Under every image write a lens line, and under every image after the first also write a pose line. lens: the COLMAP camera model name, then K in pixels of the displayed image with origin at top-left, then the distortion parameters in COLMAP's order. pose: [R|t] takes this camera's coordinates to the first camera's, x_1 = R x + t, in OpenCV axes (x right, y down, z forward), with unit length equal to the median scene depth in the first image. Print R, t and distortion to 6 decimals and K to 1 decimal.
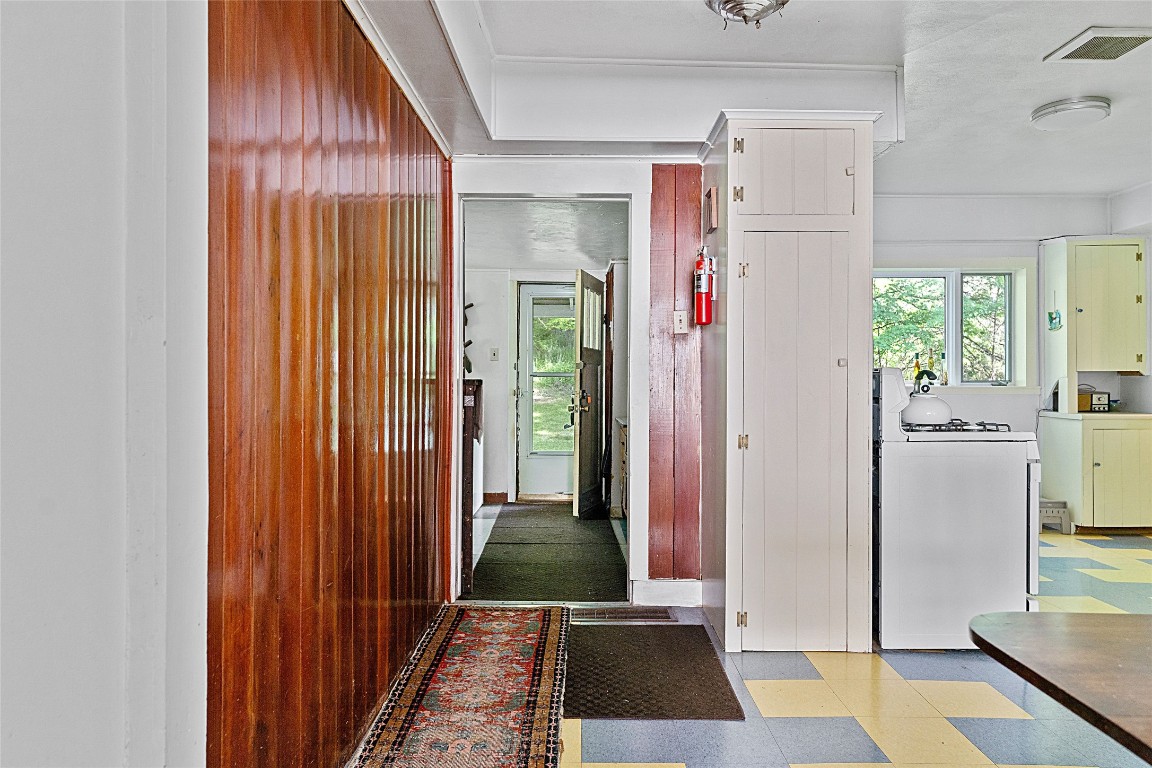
lens RADIAL K [[750.6, 0, 572.7], [0, 750.6, 372.4], [0, 0, 1]] dist [-0.000955, 0.000521]
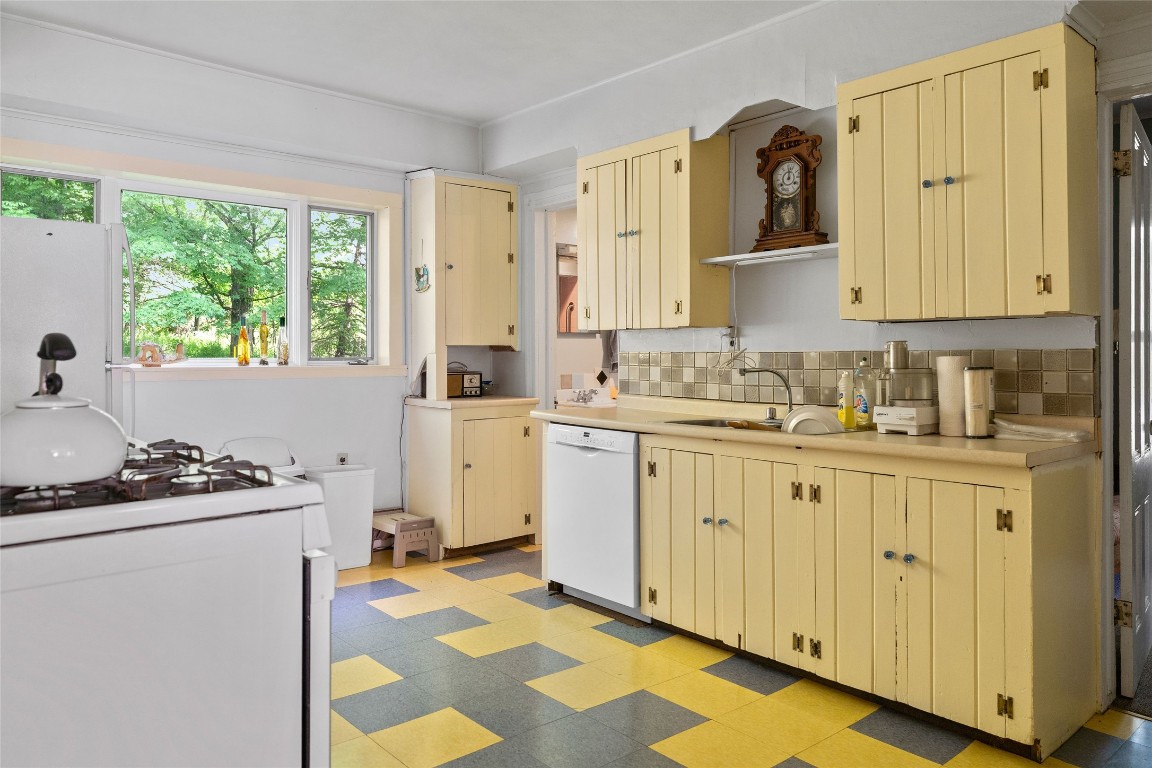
lens RADIAL K [[779.0, 0, 577.4], [0, 779.0, 376.4], [0, 0, 1]] dist [0.005103, 0.001335]
pose [[0.741482, -0.021409, 0.670631, 0.230127], [-0.003006, 0.999375, 0.035228, 0.001630], [-0.670966, -0.028137, 0.740954, 0.310161]]
